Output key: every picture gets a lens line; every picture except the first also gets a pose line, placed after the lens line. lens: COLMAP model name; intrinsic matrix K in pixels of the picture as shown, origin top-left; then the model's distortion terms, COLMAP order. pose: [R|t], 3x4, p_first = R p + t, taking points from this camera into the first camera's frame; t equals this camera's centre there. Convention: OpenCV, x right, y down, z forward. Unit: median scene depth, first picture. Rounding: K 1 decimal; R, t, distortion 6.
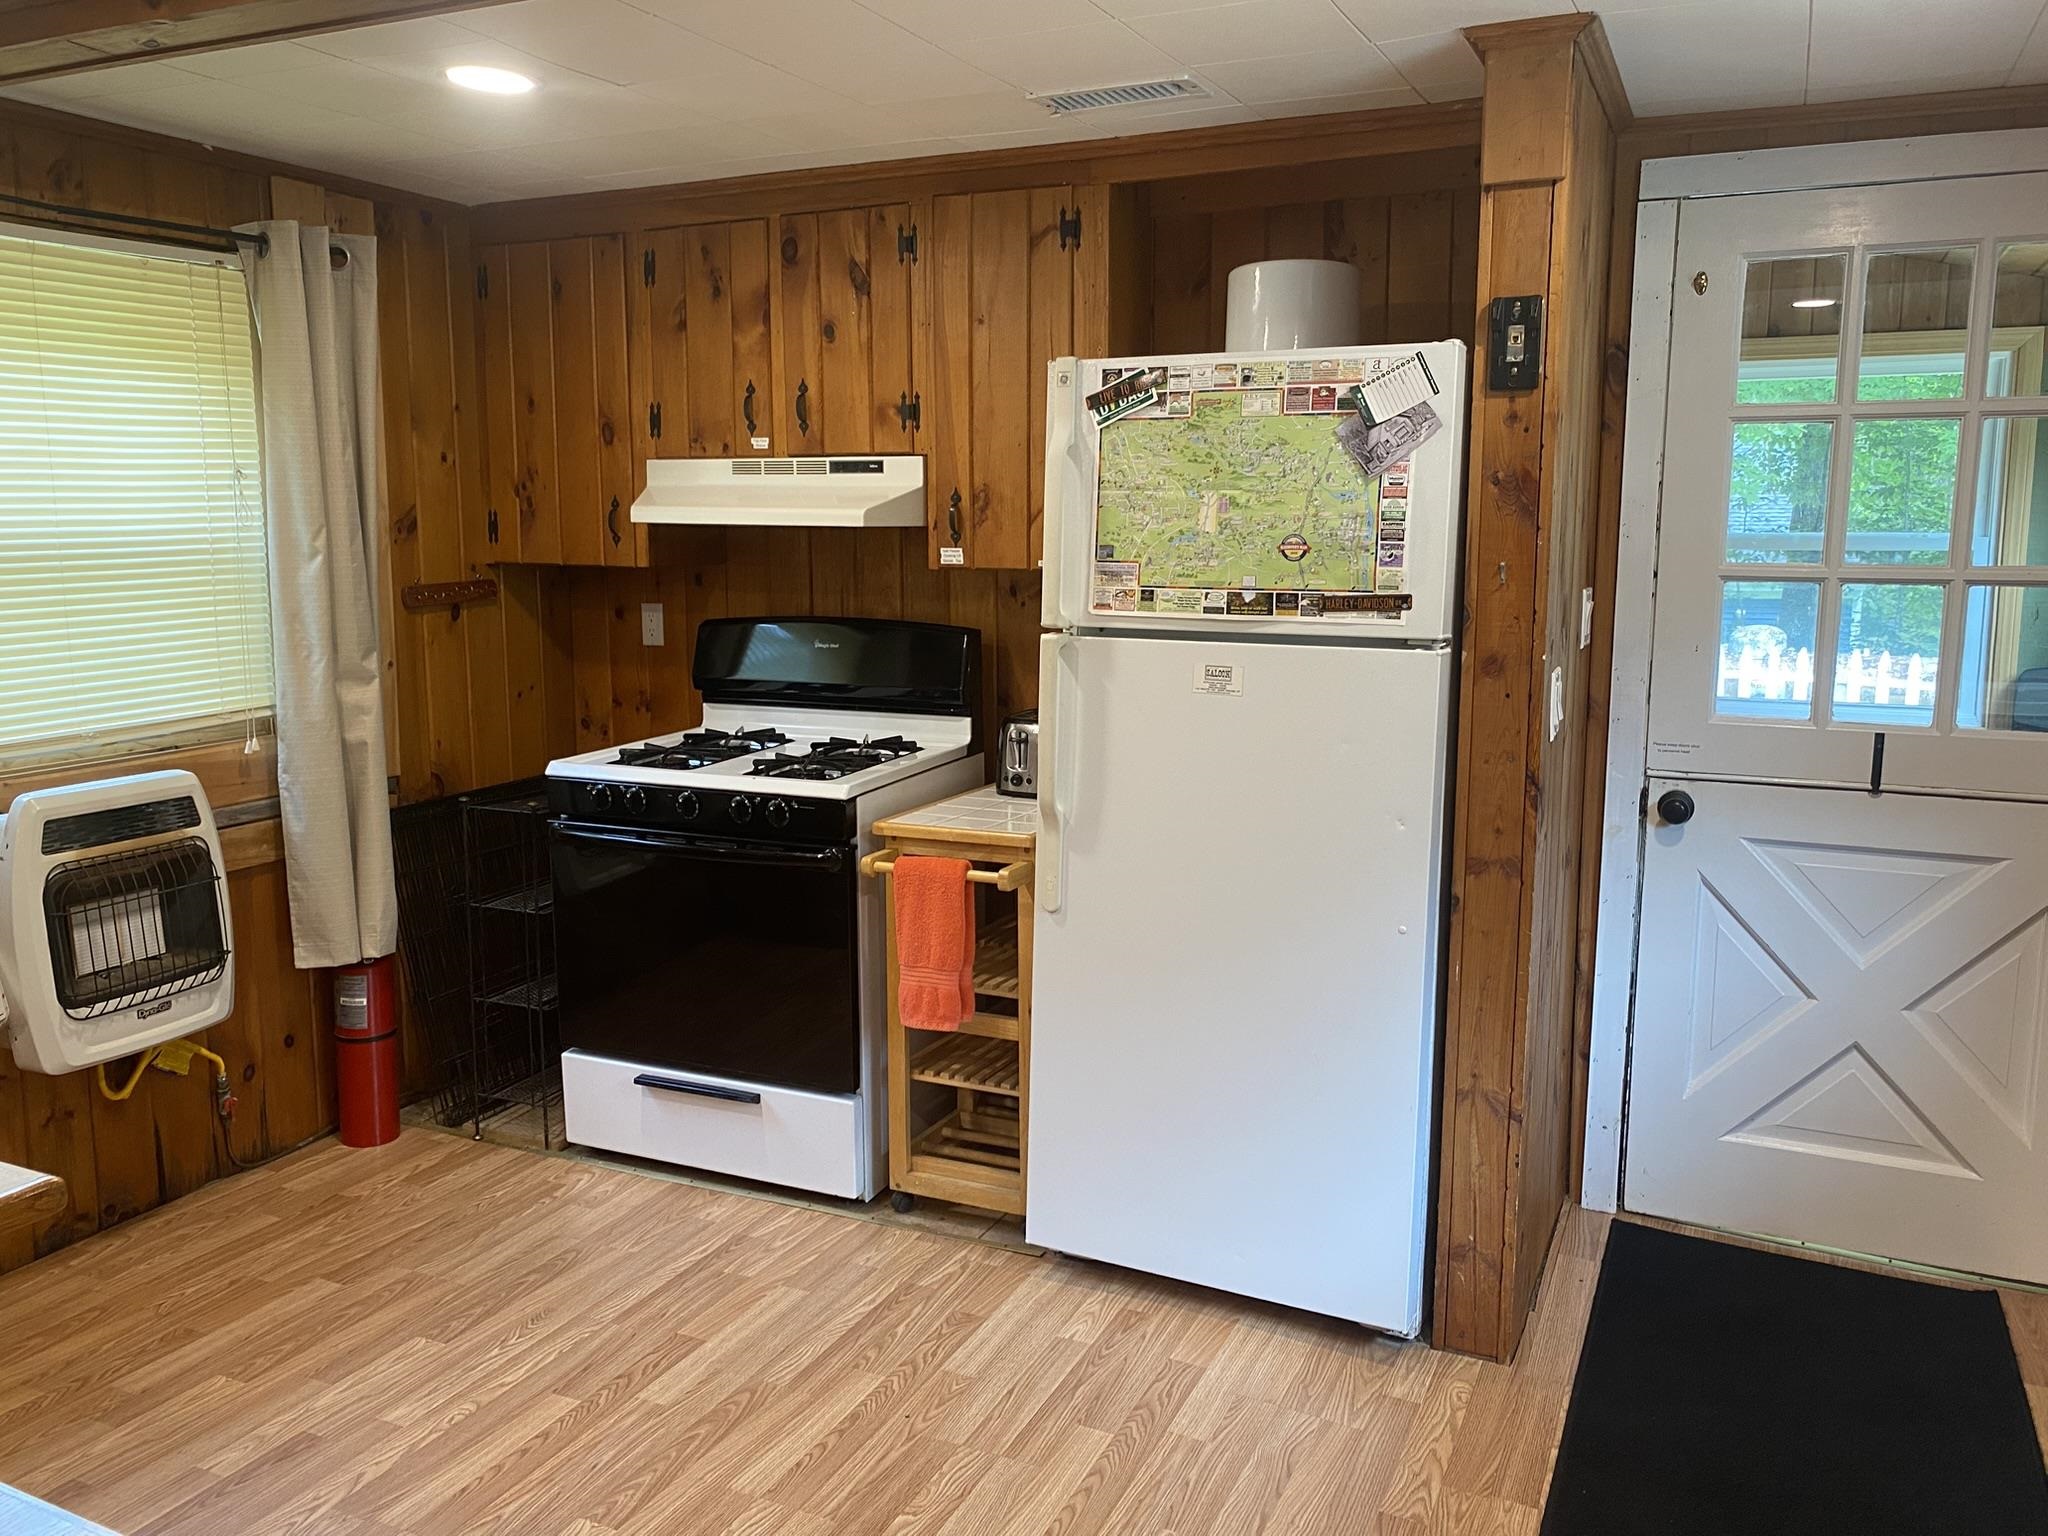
lens RADIAL K [[1542.6, 0, 1017.2], [0, 1542.6, 746.6], [0, 0, 1]] dist [0.026959, -0.028503]
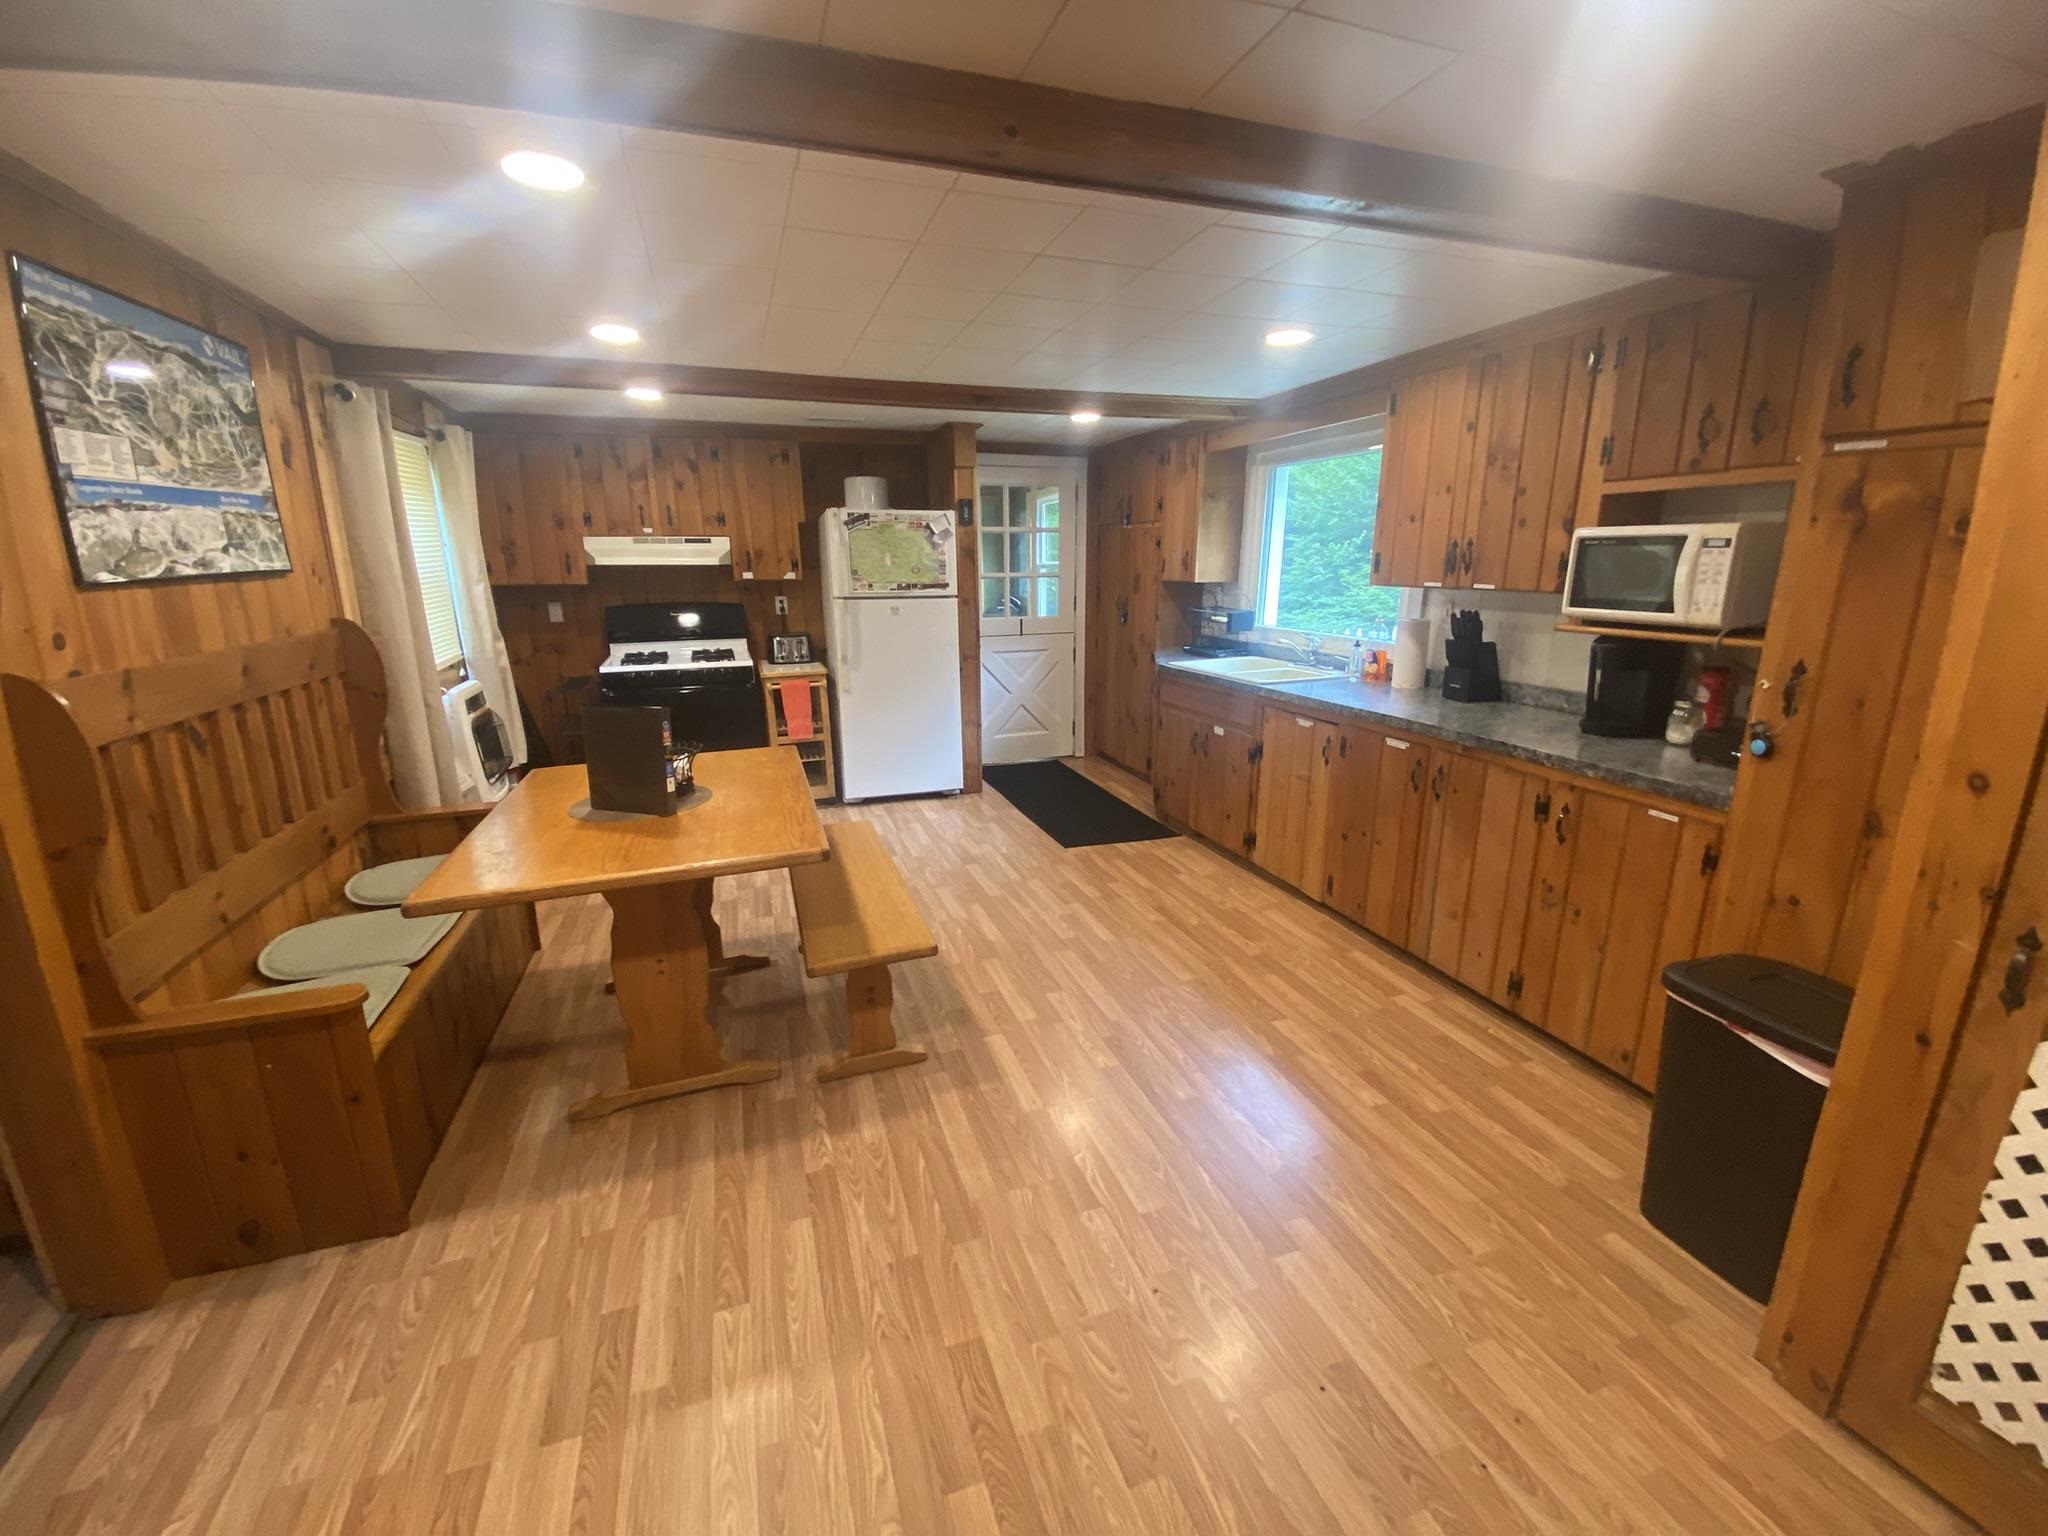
lens RADIAL K [[824.6, 0, 1020.7], [0, 824.6, 769.9], [0, 0, 1]] dist [0.009858, -0.013936]
pose [[0.712154, -0.181171, 0.678244, -0.826490], [0.110647, 0.983018, 0.146402, 0.056705], [-0.693249, -0.029215, 0.720106, -0.419067]]
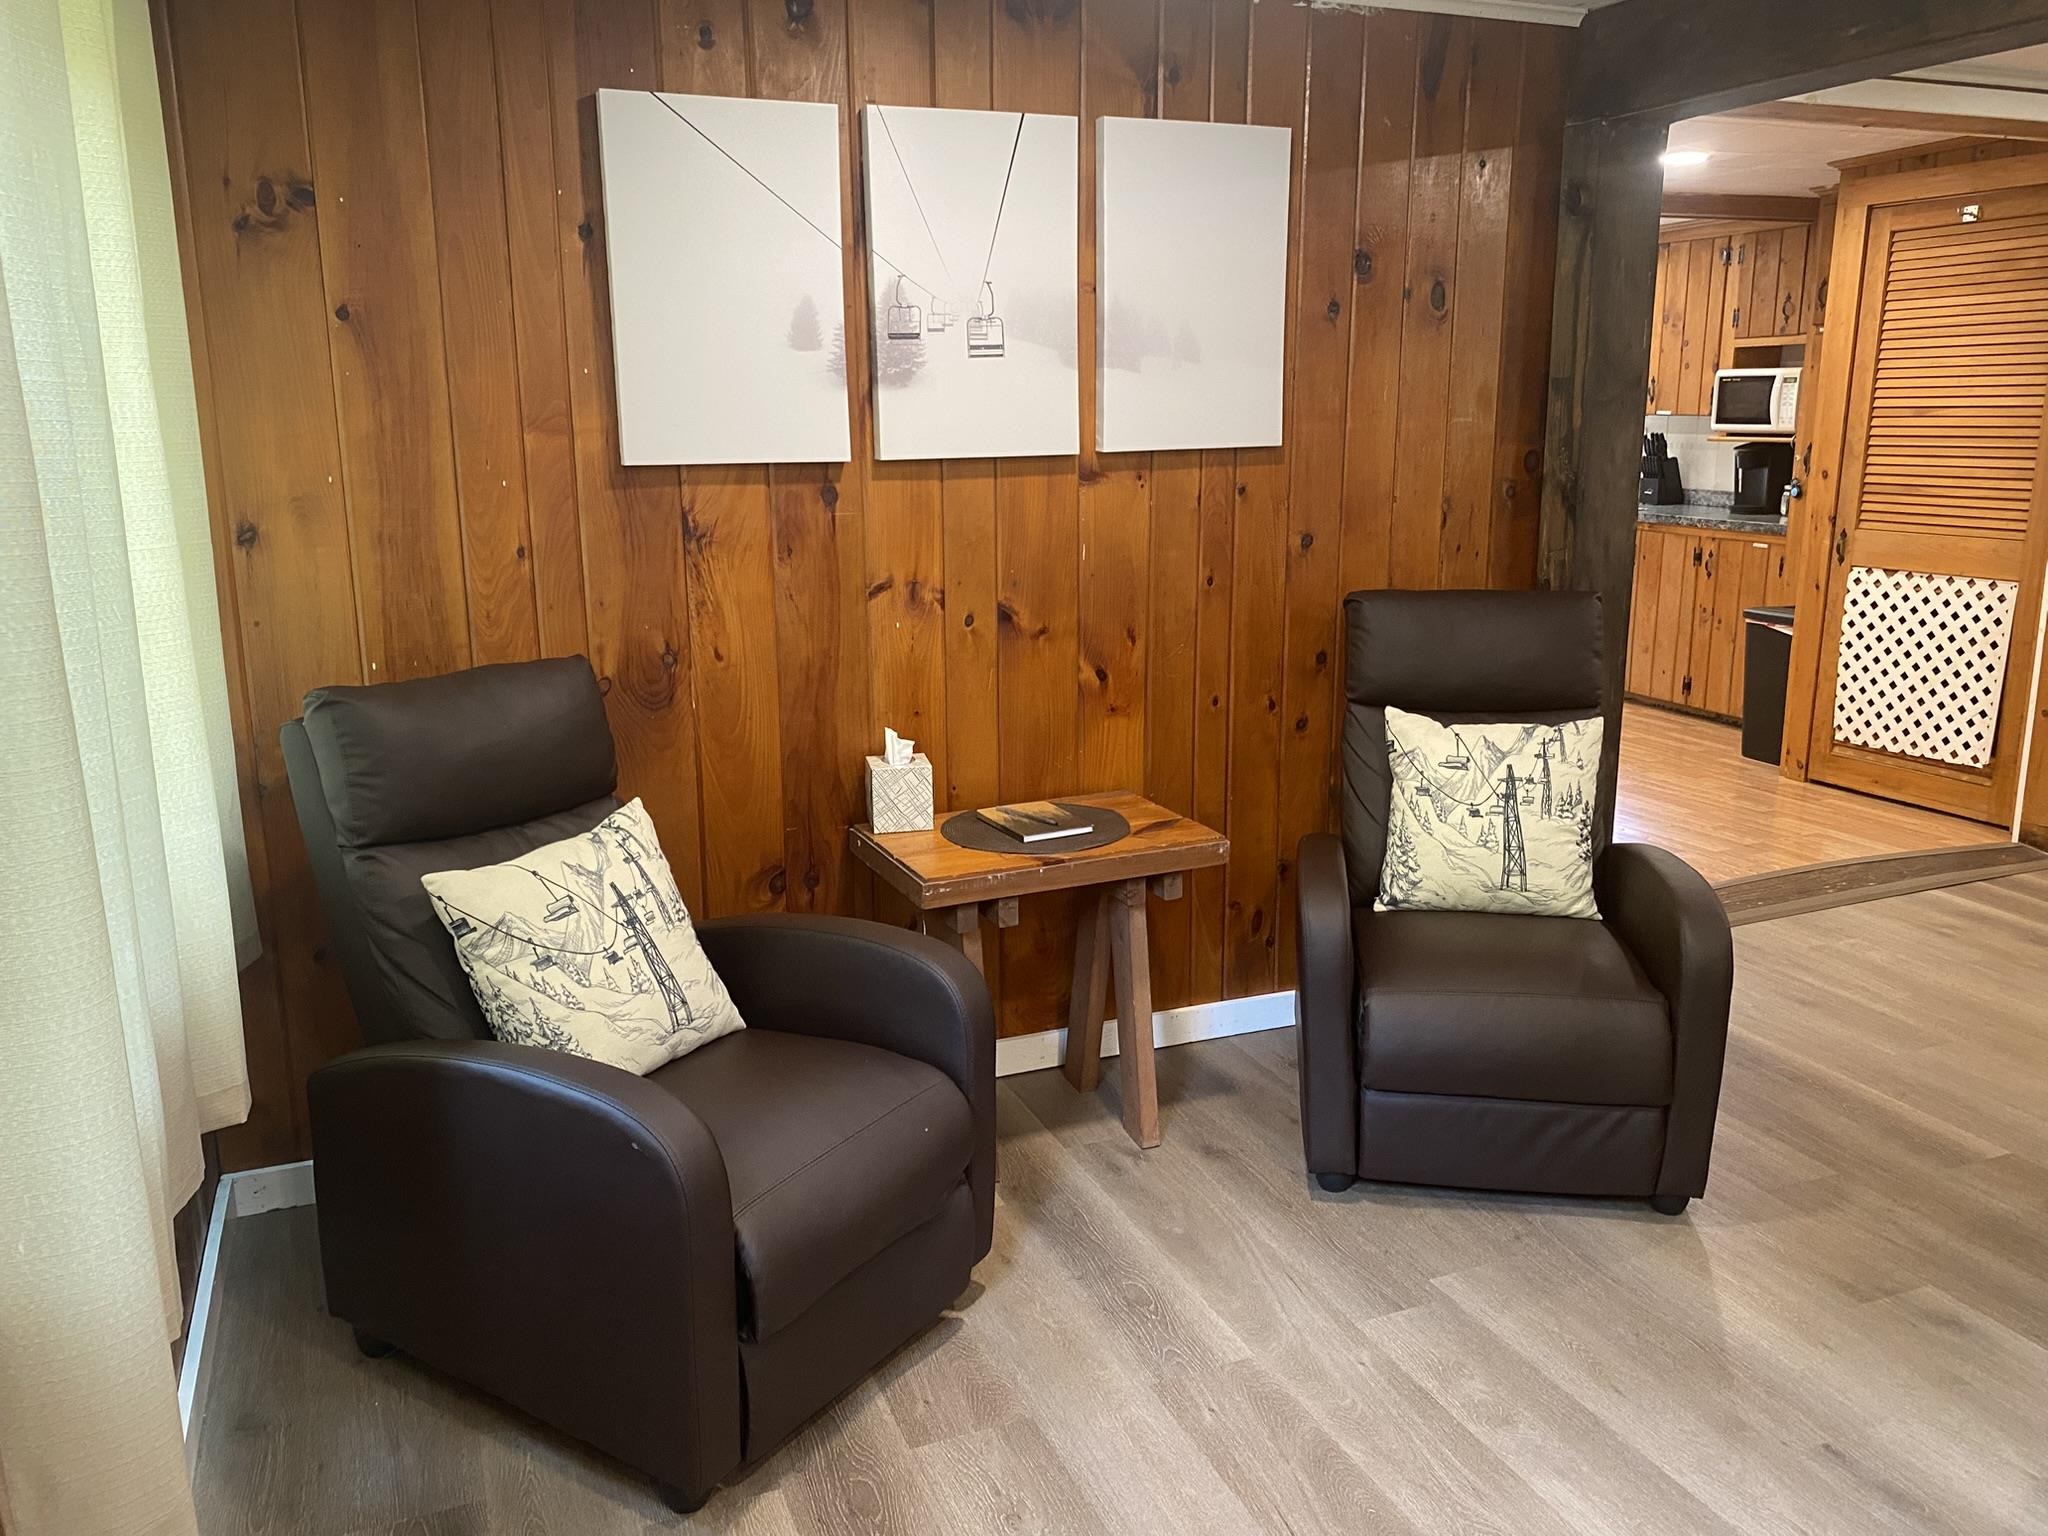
lens RADIAL K [[1542.6, 0, 1023.4], [0, 1542.6, 747.2], [0, 0, 1]] dist [0.026959, -0.028503]
pose [[0.670269, -0.169290, 0.722552, -2.255994], [0.117896, 0.985559, 0.121546, 0.150269], [-0.732694, 0.003717, 0.680548, -1.005388]]
